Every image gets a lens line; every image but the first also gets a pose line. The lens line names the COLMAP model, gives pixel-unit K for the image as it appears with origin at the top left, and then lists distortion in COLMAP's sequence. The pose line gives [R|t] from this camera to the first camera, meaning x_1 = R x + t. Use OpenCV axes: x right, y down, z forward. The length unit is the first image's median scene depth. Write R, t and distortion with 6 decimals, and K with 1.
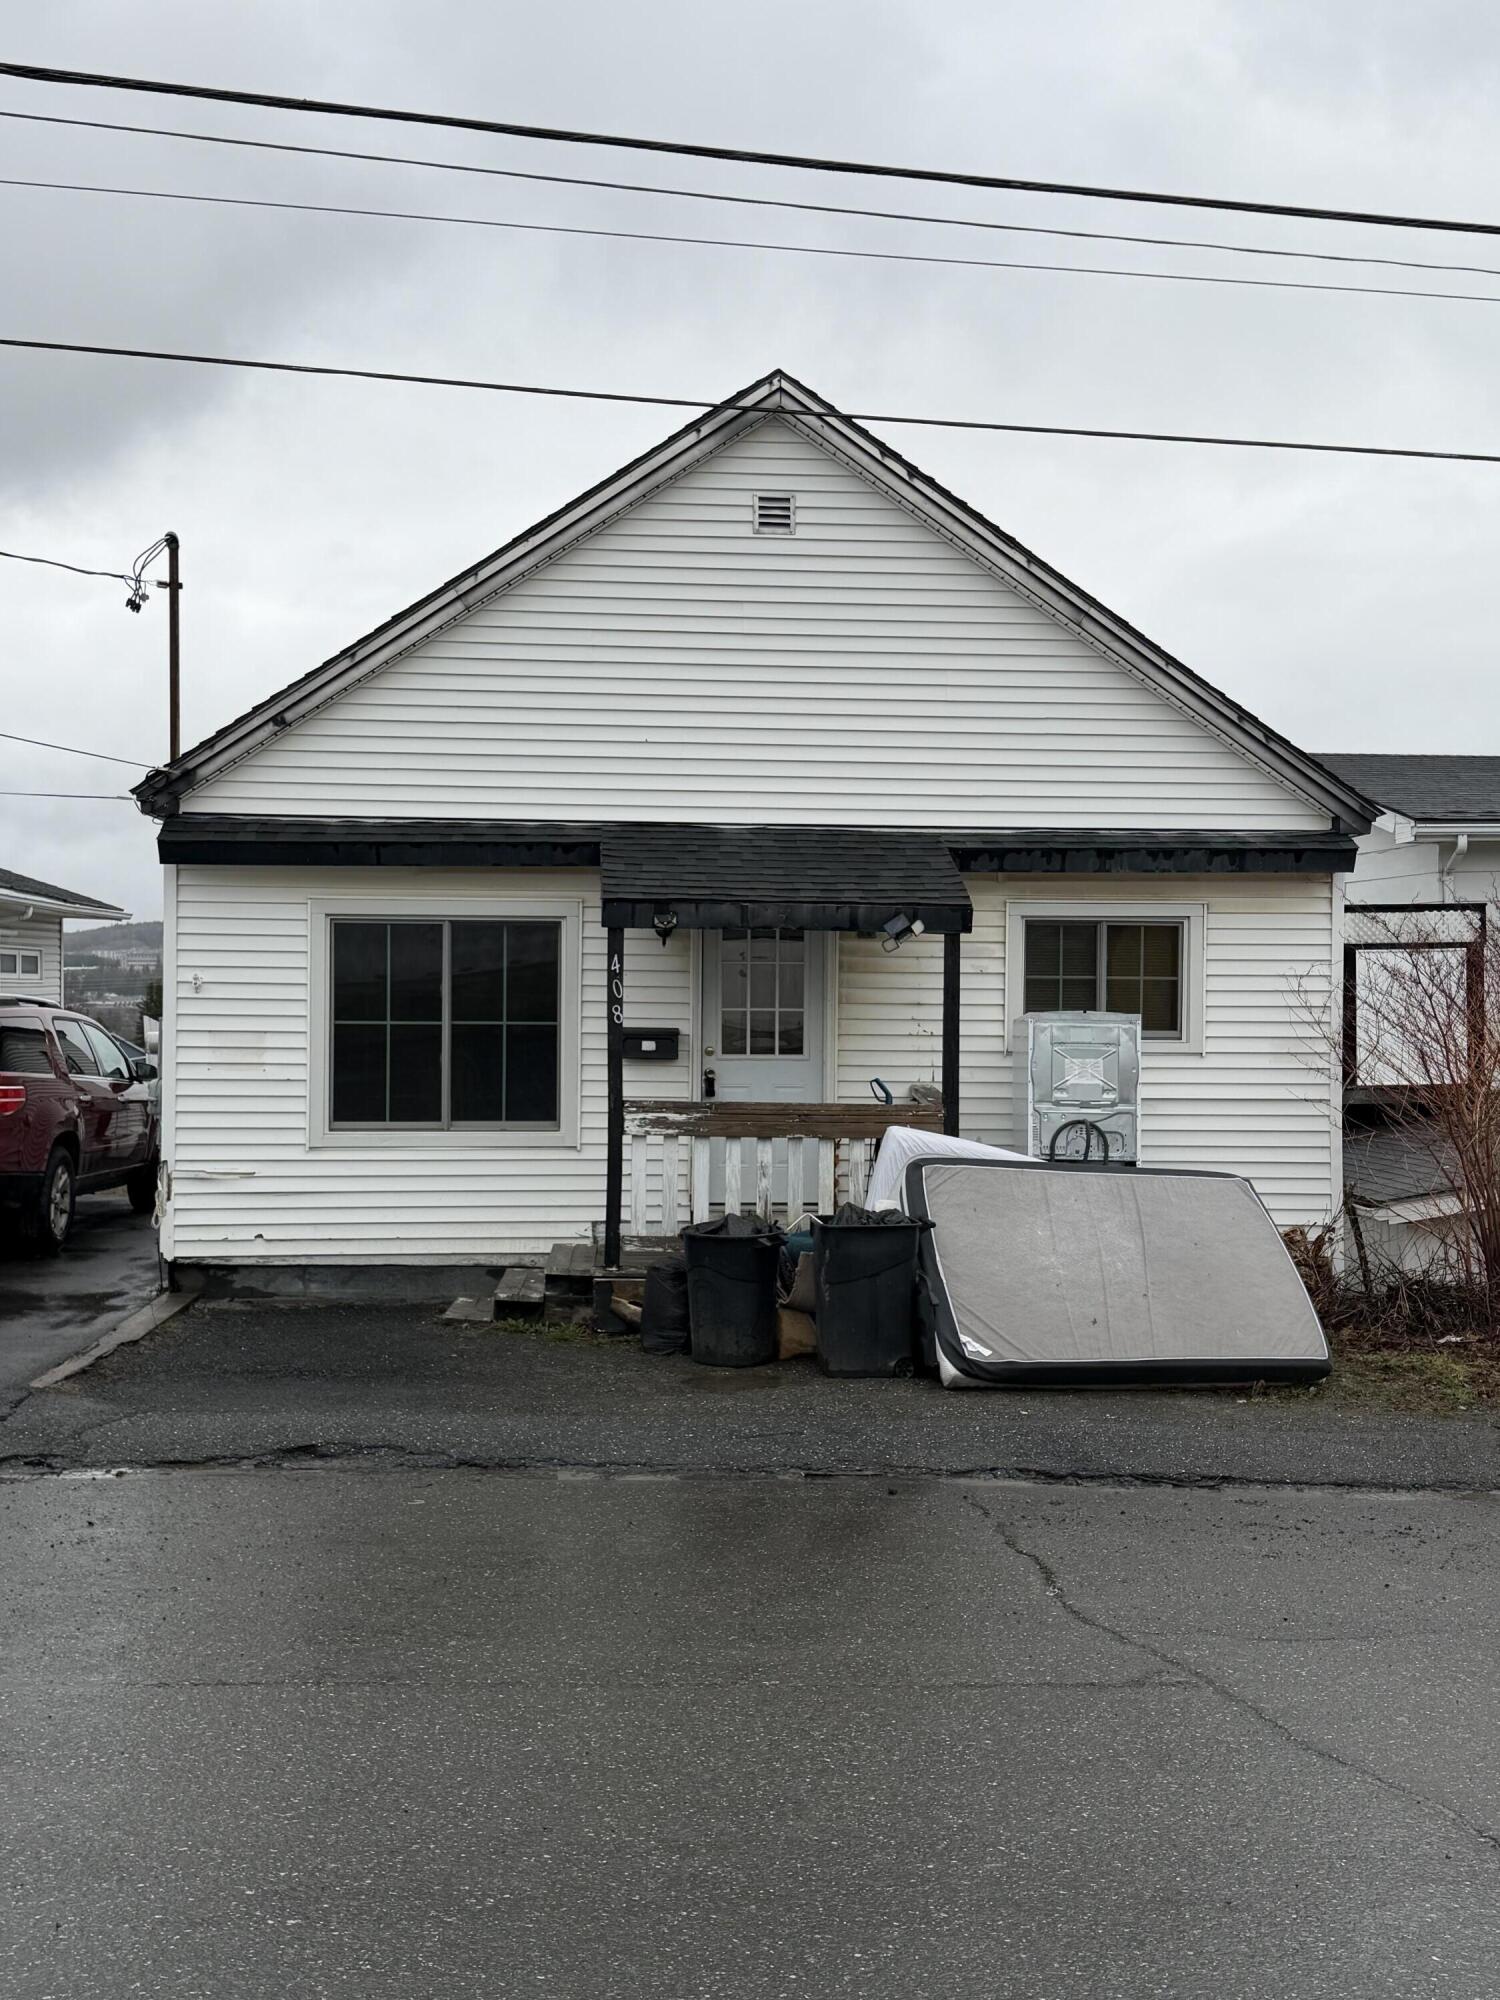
lens RADIAL K [[2051.2, 0, 752.4], [0, 2051.2, 1004.4], [0, 0, 1]] dist [0.131309, 0.000000]
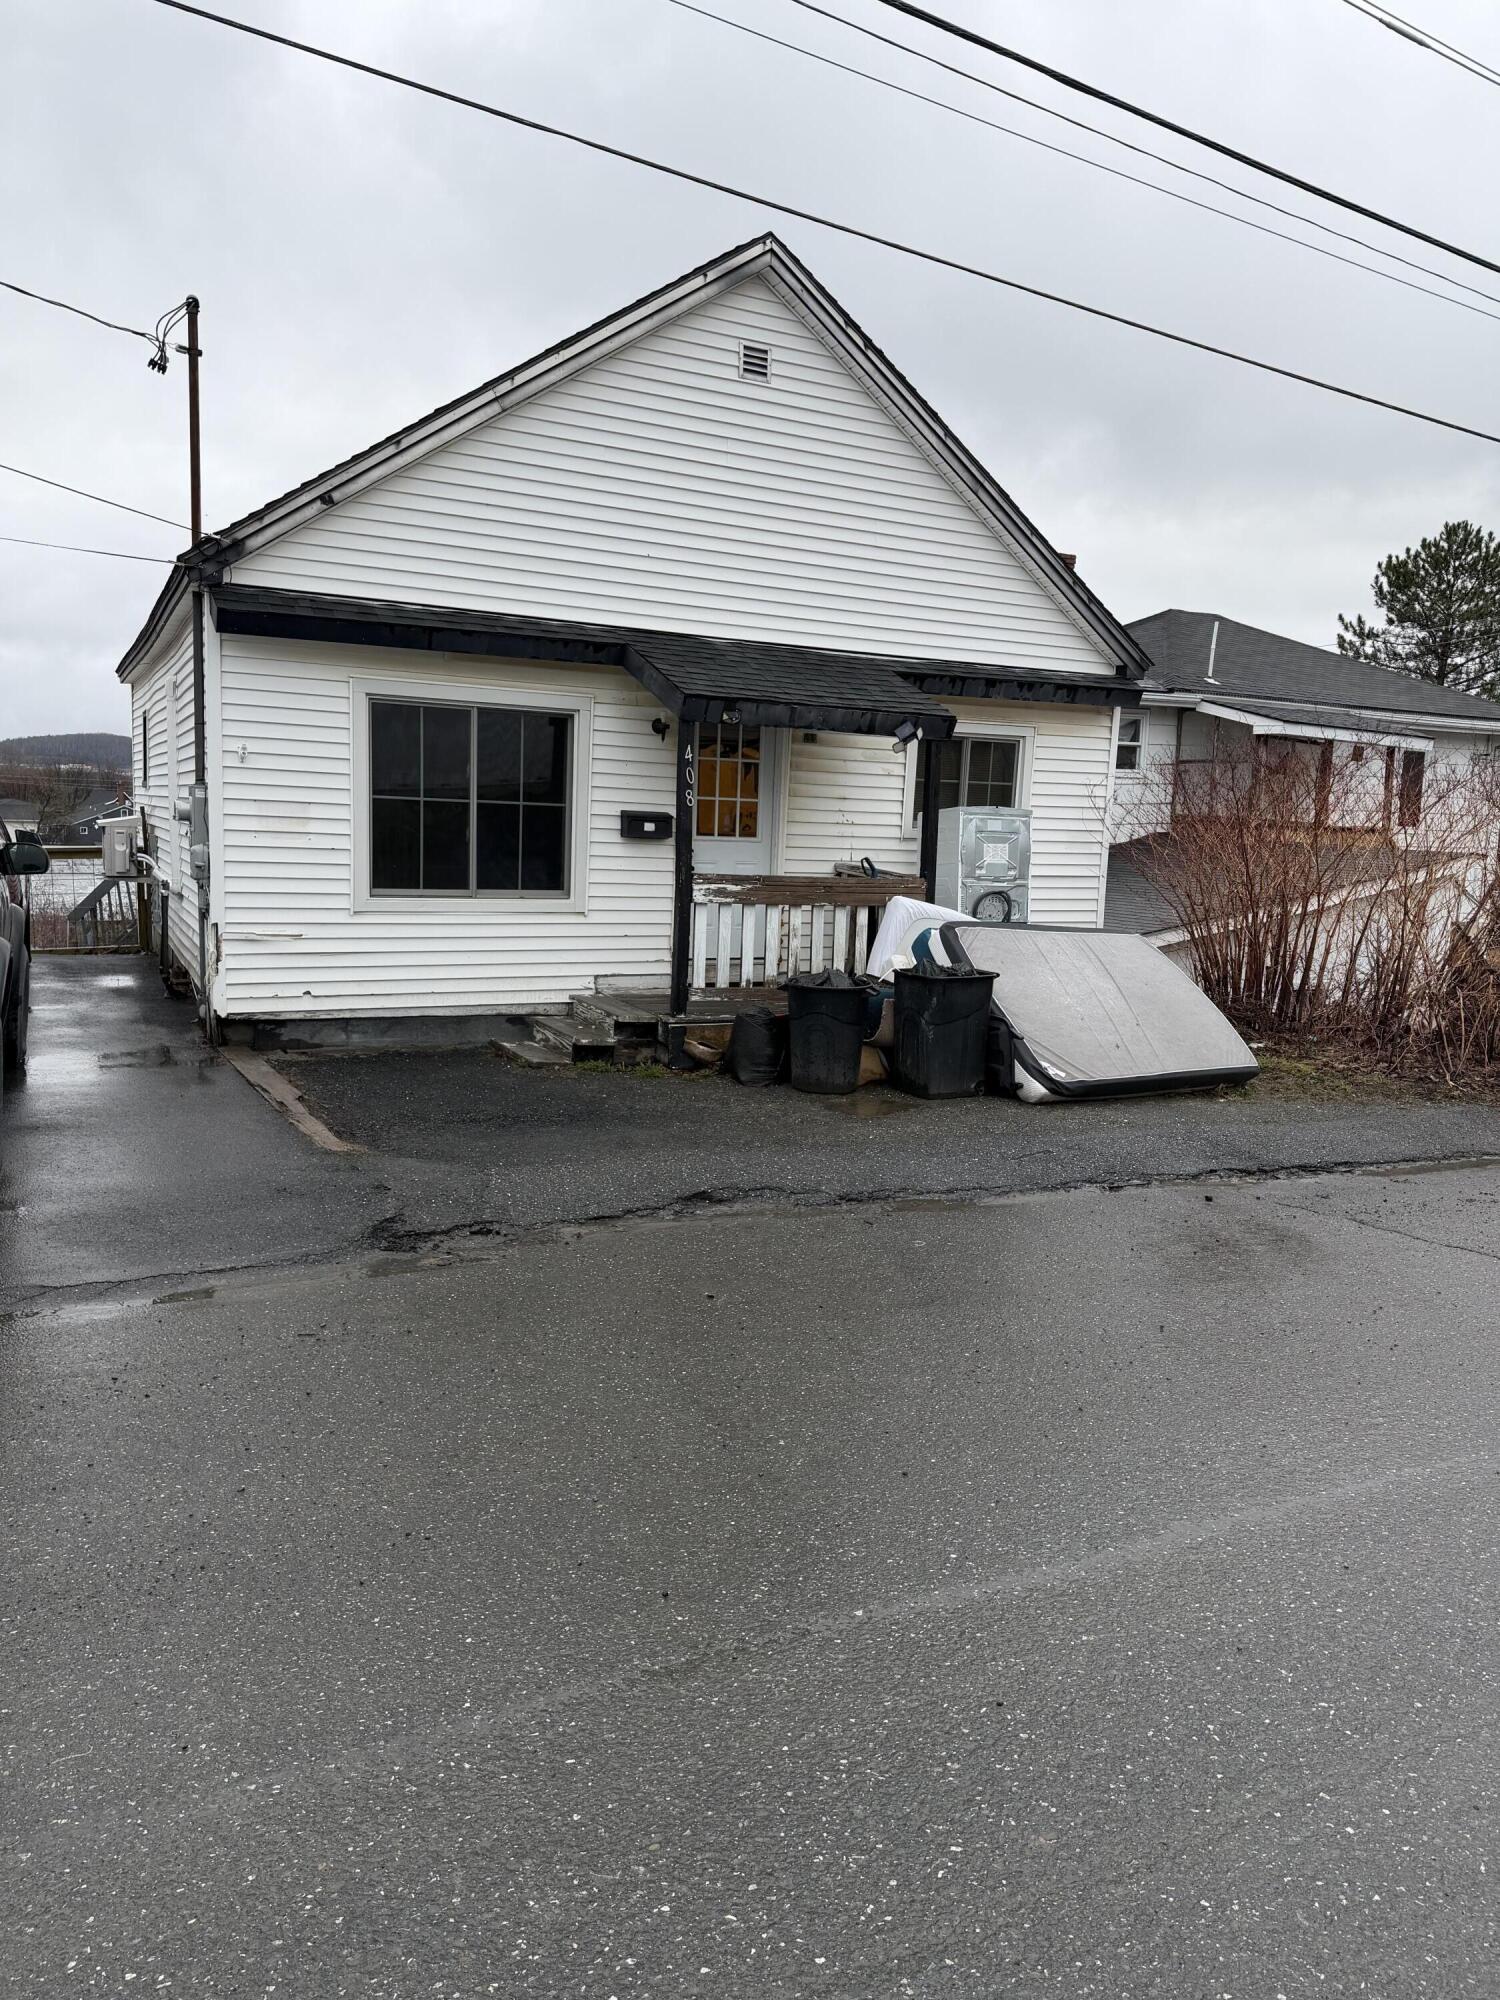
lens RADIAL K [[1399.3, 0, 750.8], [0, 1399.3, 999.7], [0, 0, 1]] dist [0.102047, -0.140410]
pose [[0.919635, -0.025001, 0.391978, -0.314498], [-0.027051, 0.991571, 0.126710, 0.015378], [-0.391842, -0.127130, 0.911207, 0.233487]]
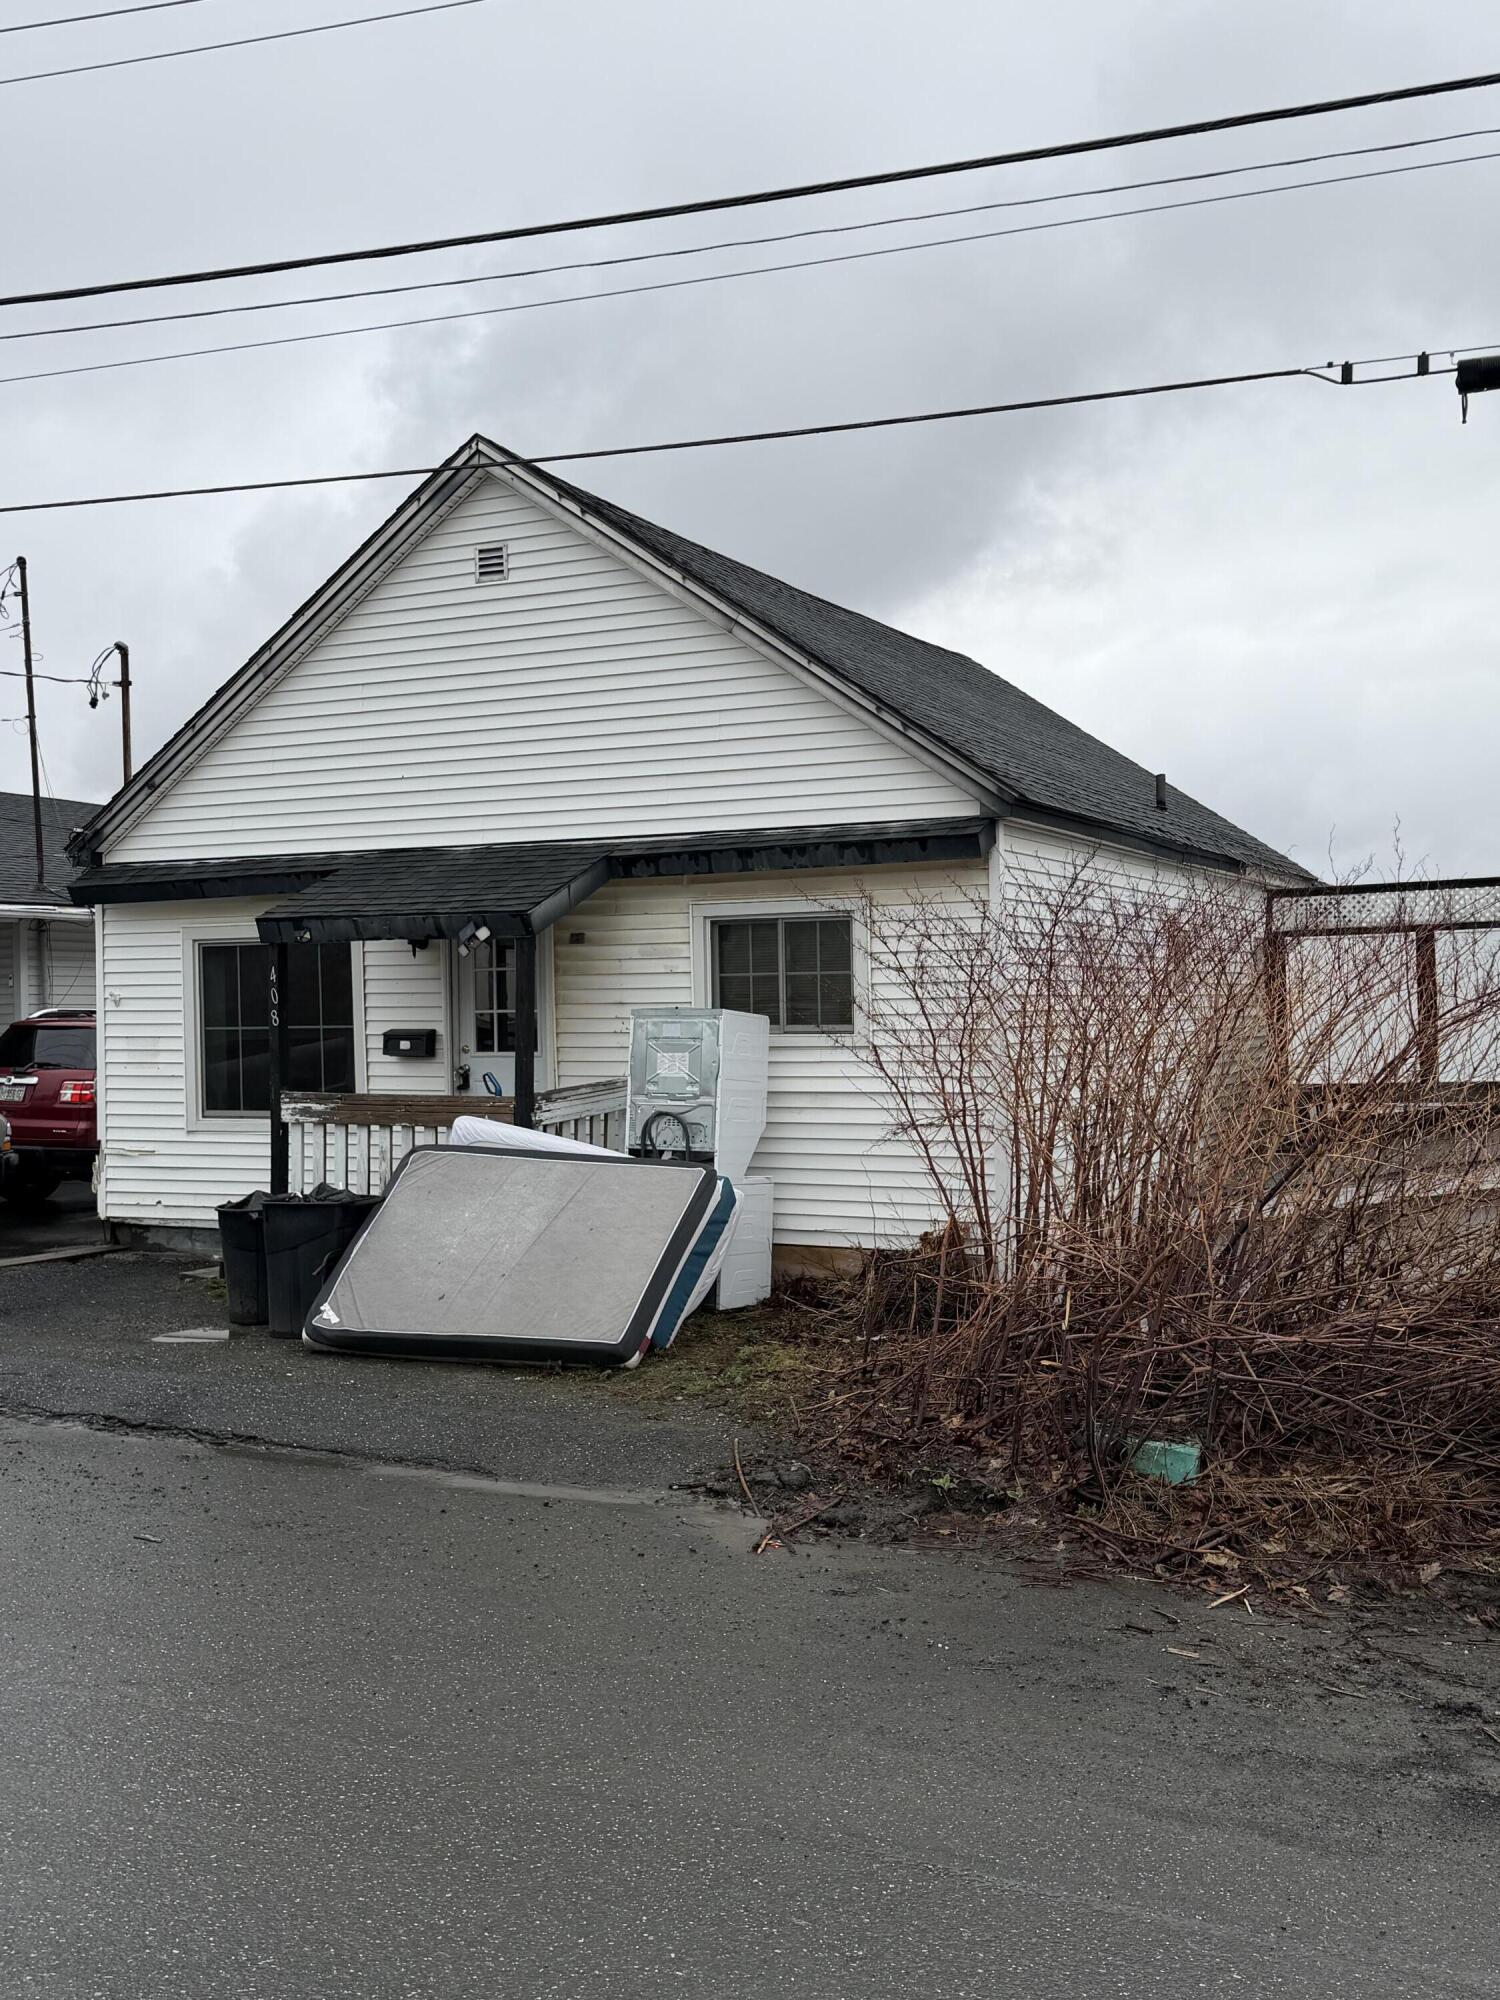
lens RADIAL K [[1933.5, 0, 762.7], [0, 1933.5, 1012.0], [0, 0, 1]] dist [0.090149, 0.000000]
pose [[0.867418, -0.018544, -0.497234, 0.655474], [0.018422, 0.999817, -0.005151, 0.011005], [0.497239, -0.004692, 0.867601, 0.168746]]
